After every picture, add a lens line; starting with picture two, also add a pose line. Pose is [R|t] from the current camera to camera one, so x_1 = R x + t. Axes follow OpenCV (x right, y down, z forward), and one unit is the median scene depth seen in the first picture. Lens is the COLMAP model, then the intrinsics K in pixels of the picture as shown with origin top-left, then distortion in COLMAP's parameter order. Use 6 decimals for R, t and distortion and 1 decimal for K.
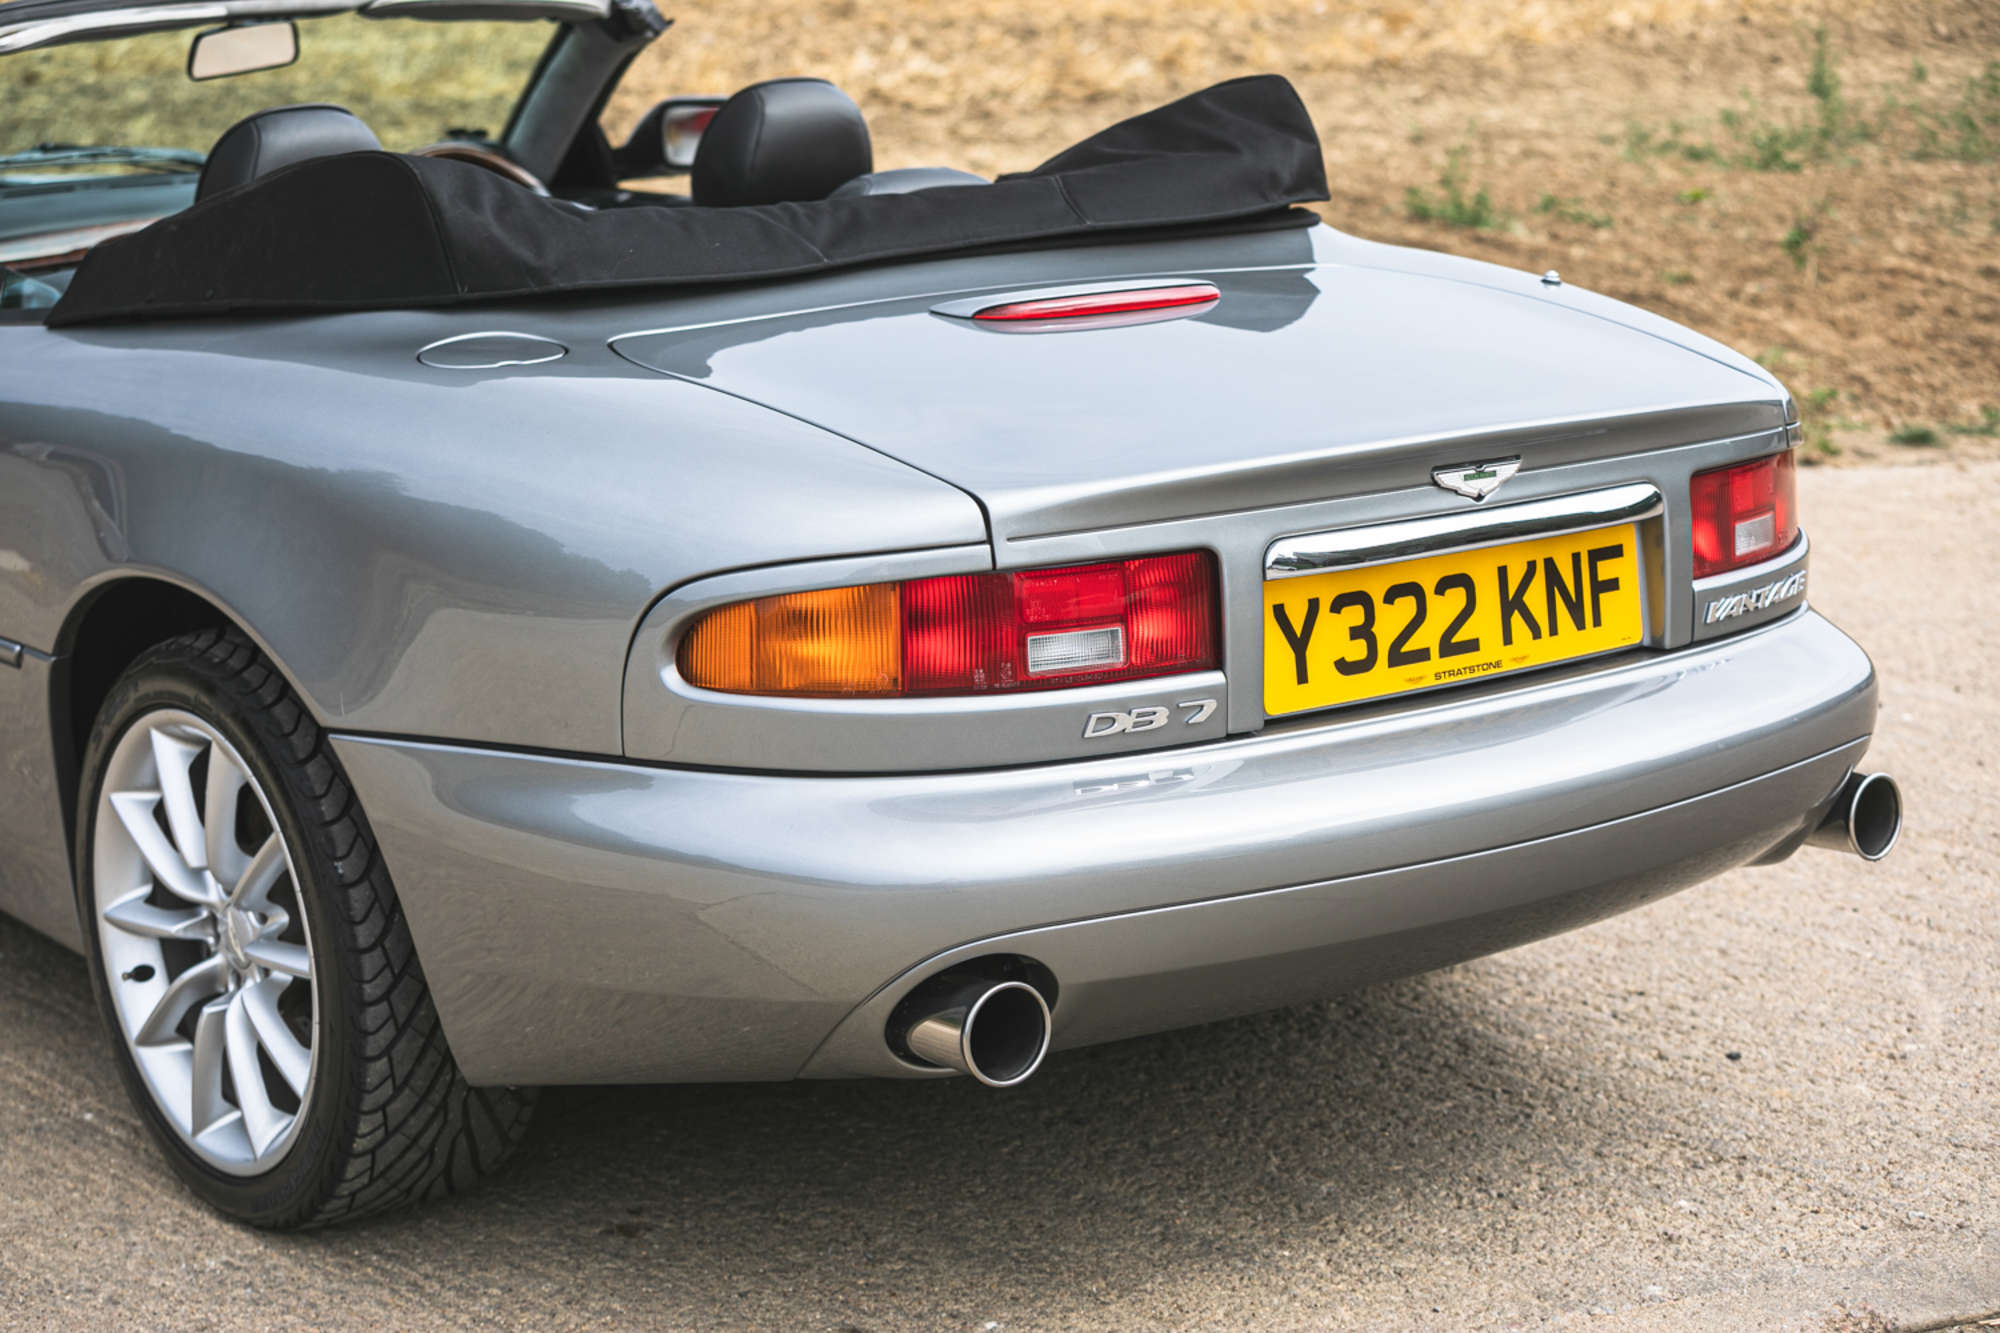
lens RADIAL K [[4138.3, 0, 968.3], [0, 4138.3, 668.6], [0, 0, 1]] dist [-0.304747, 0.265042]
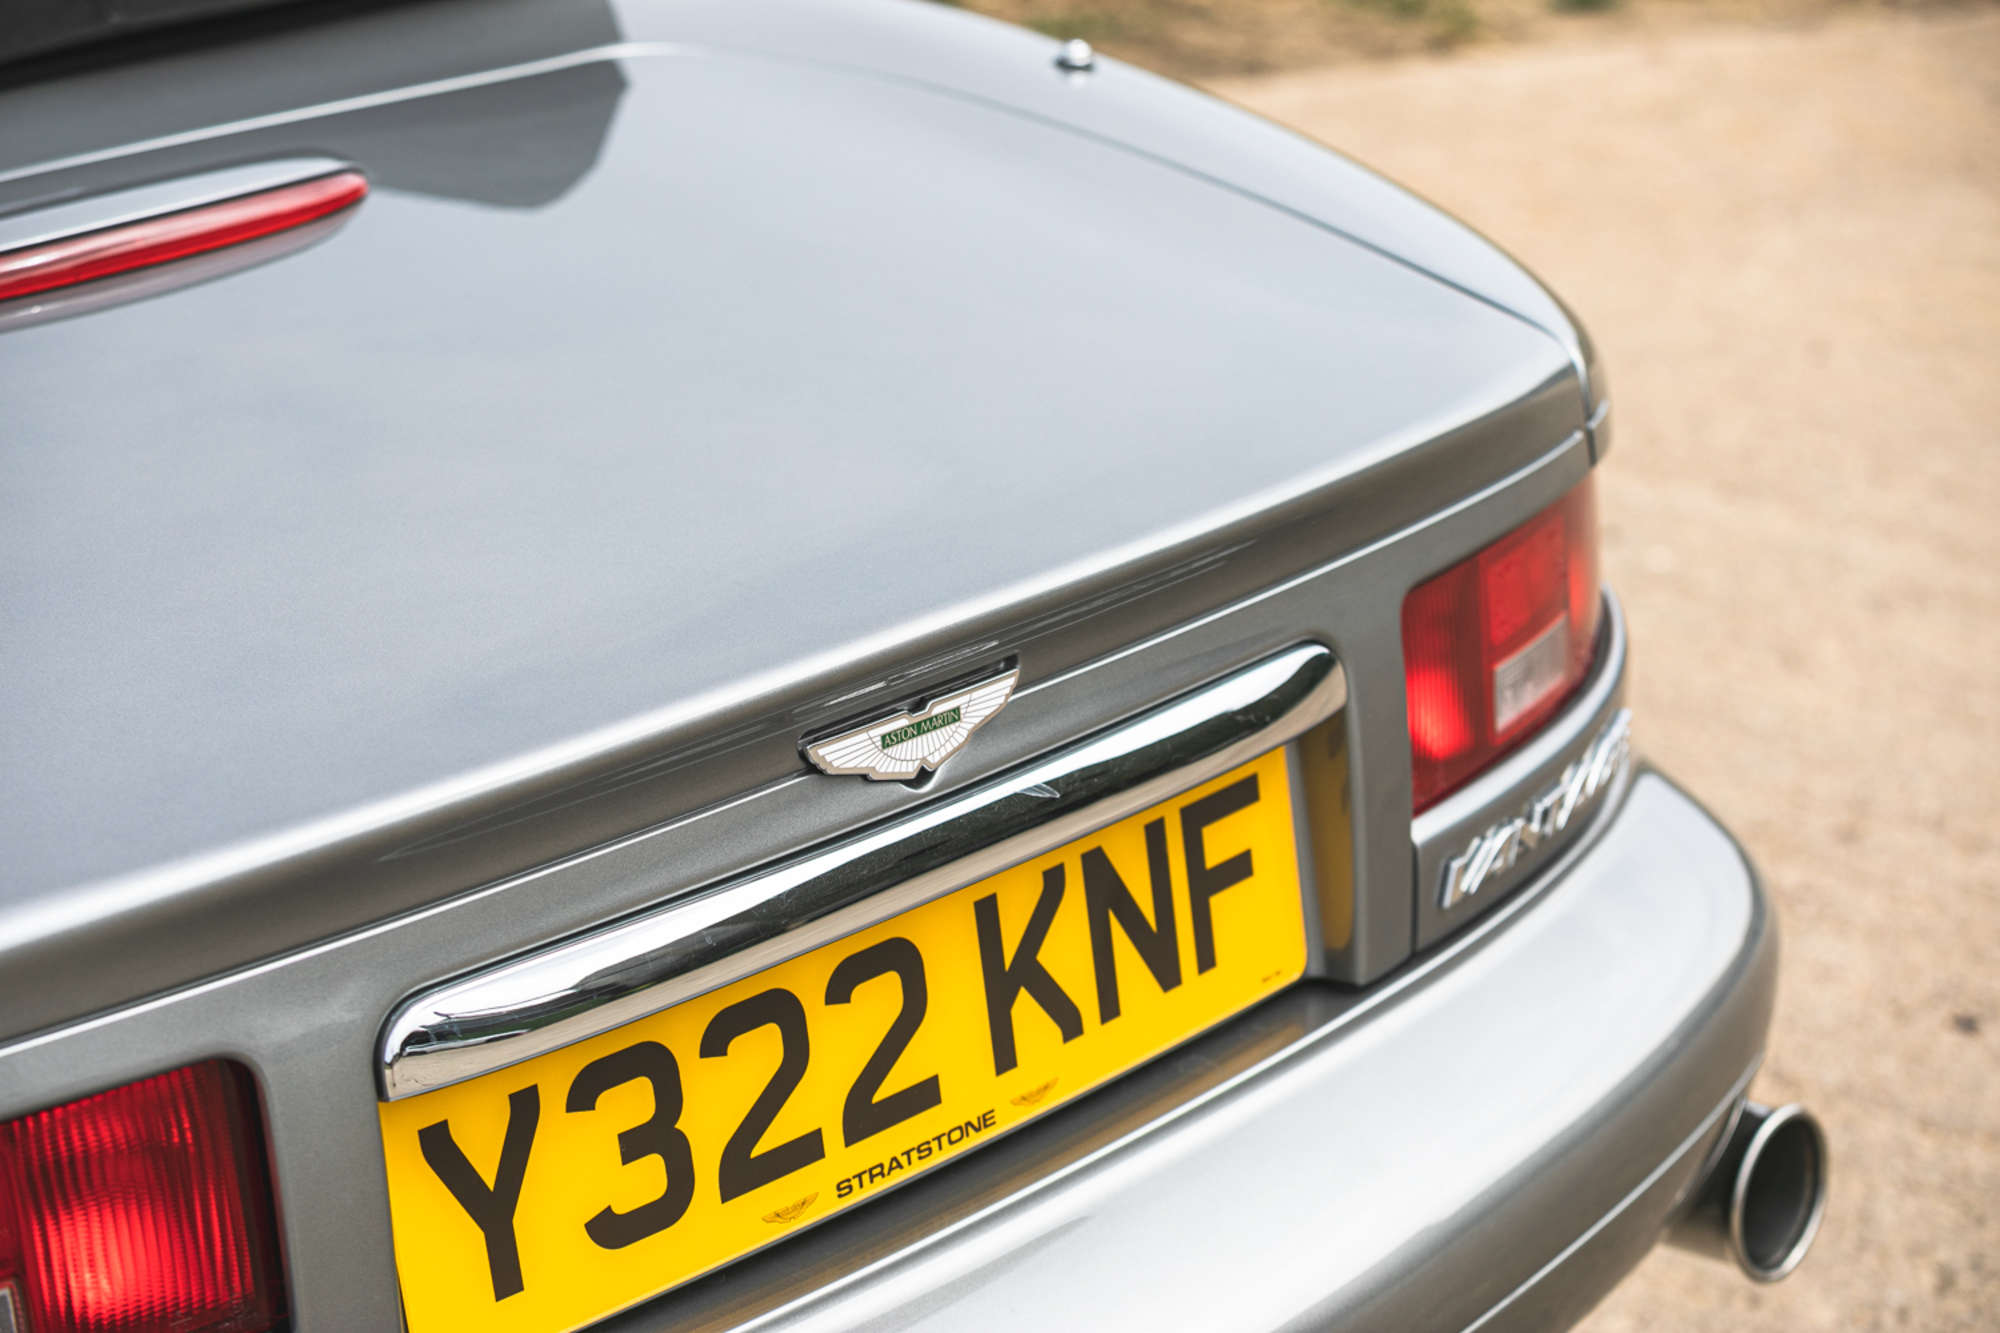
lens RADIAL K [[4349.1, 0, 1000.0], [0, 4349.1, 666.5], [0, 0, 1]] dist [-0.299064, 0.342275]
pose [[0.991671, -0.059501, 0.114227, 0.077232], [0.043481, 0.989486, 0.137941, -0.105944], [-0.121234, -0.131826, 0.983832, 0.532236]]
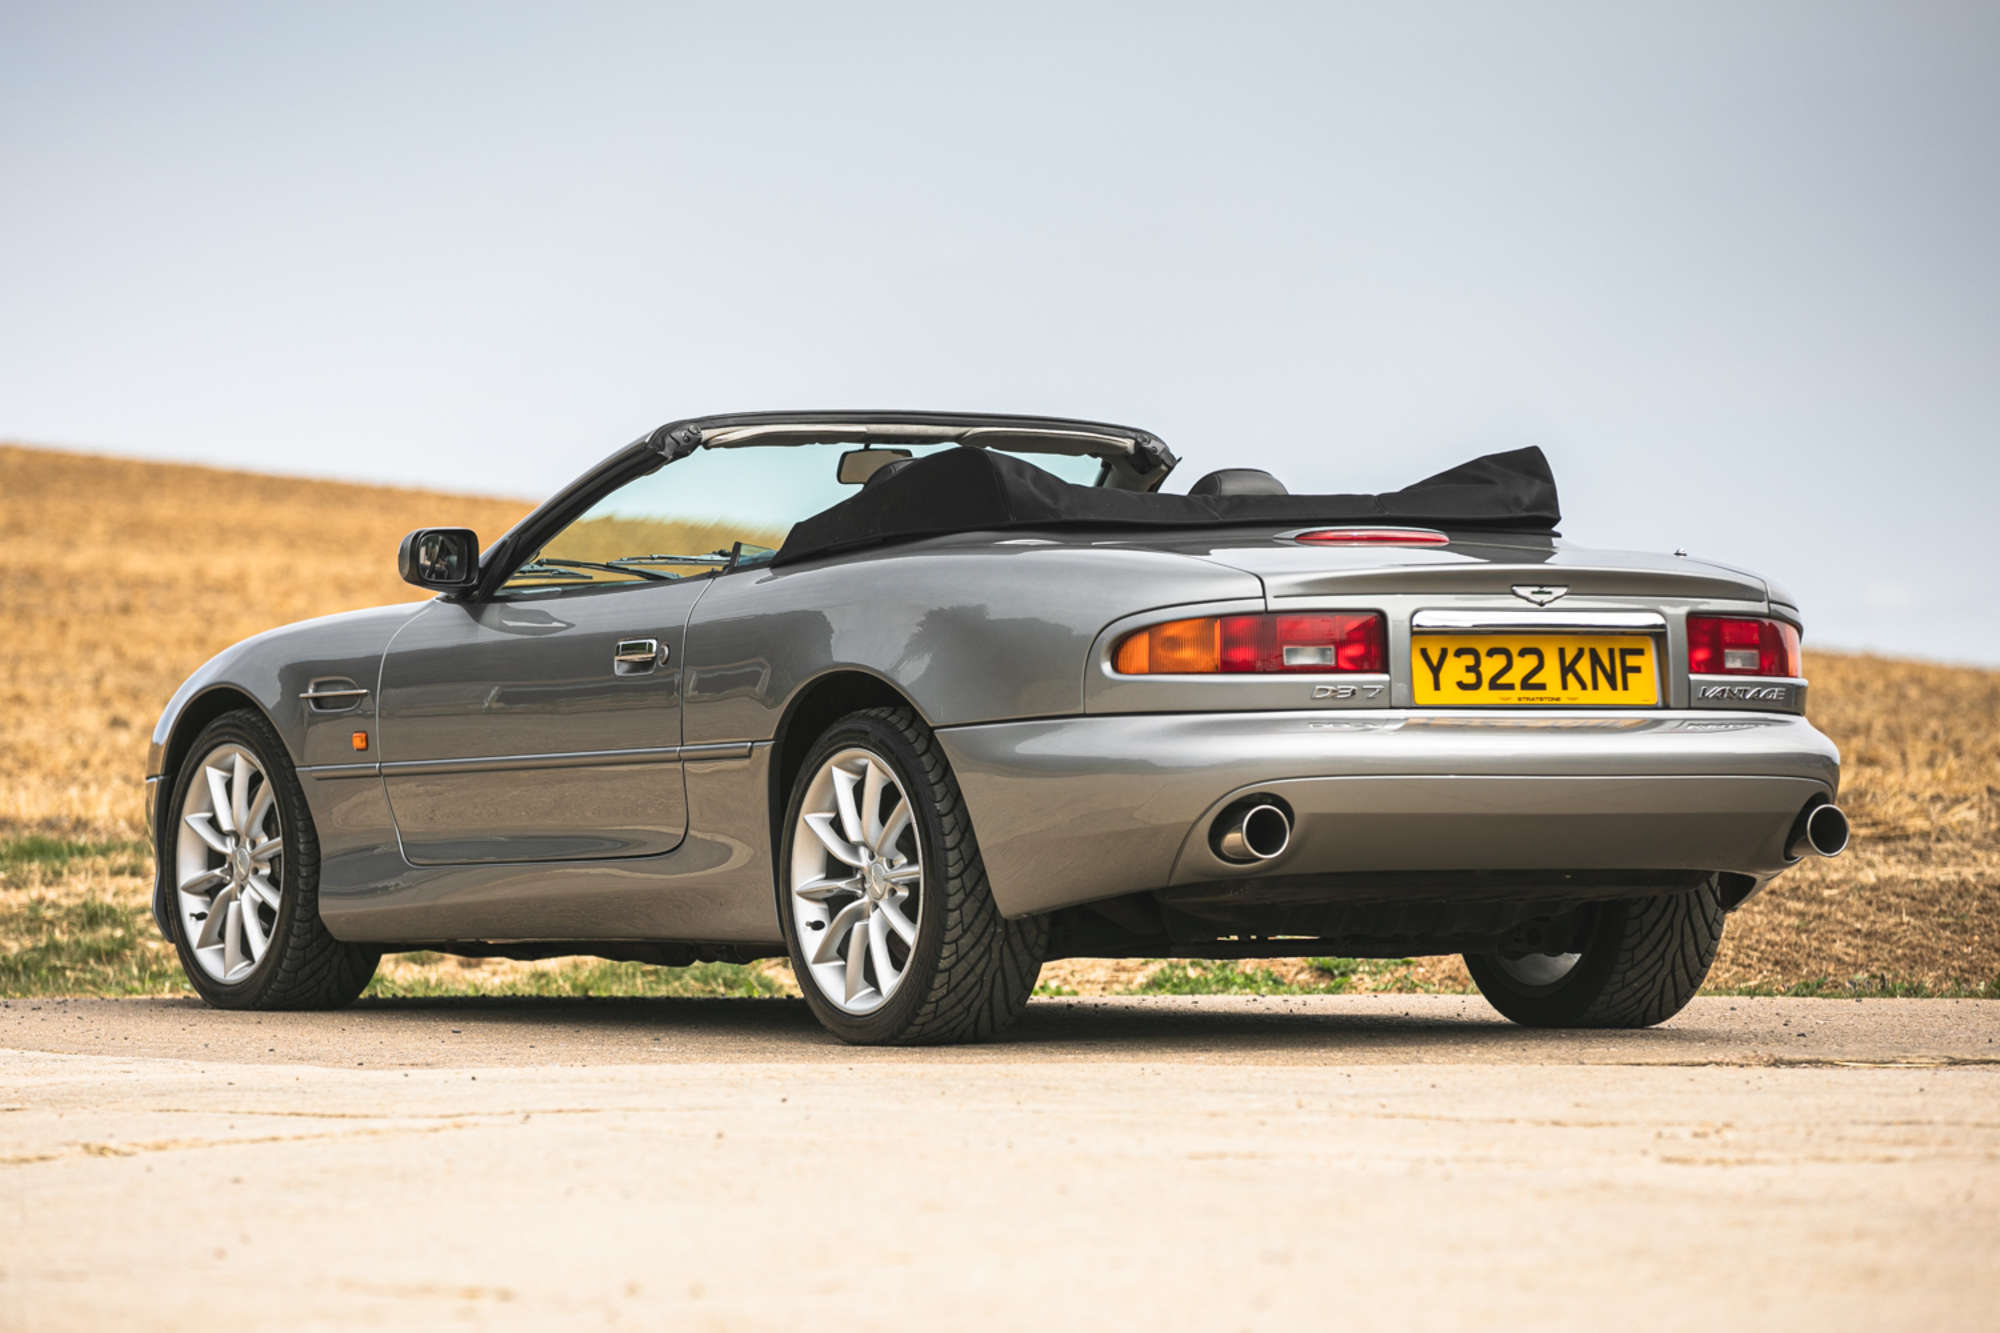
lens RADIAL K [[10620.8, 0, 1000.0], [0, 10620.8, 666.5], [0, 0, 1]] dist [1.997413, -2.774918]
pose [[0.990380, -0.001192, -0.138368, 0.521200], [-0.029705, 0.974817, -0.221020, 1.009426], [0.135147, 0.223004, 0.965404, -3.523815]]
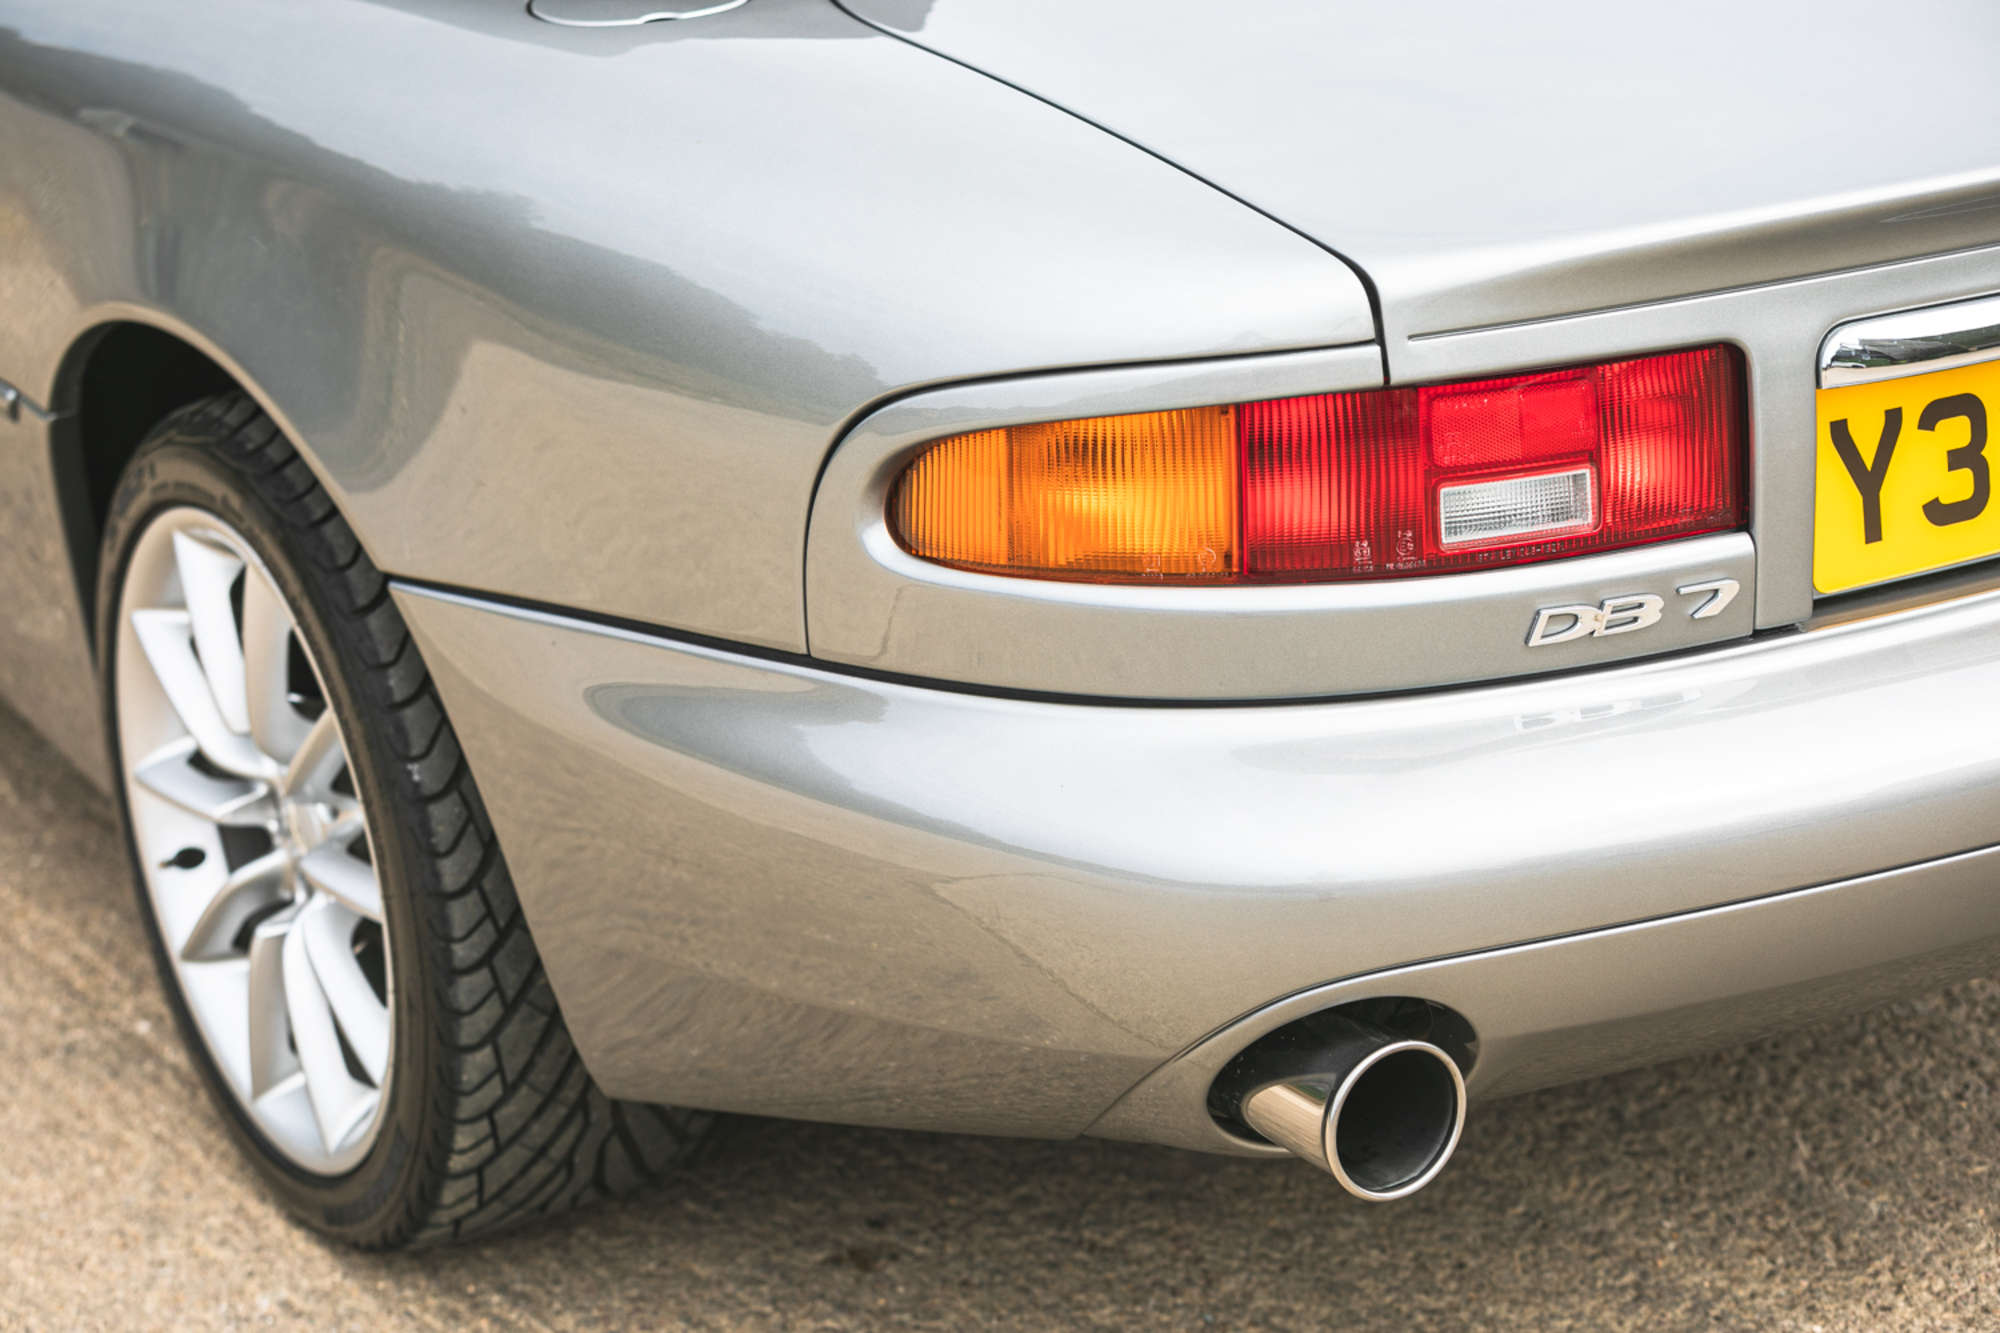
lens RADIAL K [[4349.1, 0, 1000.0], [0, 4349.1, 666.5], [0, 0, 1]] dist [-0.299064, 0.342275]
pose [[0.994450, 0.015712, -0.104030, 0.014699], [-0.002089, 0.991539, 0.129795, -0.058060], [0.105189, -0.128857, 0.986068, 0.300801]]
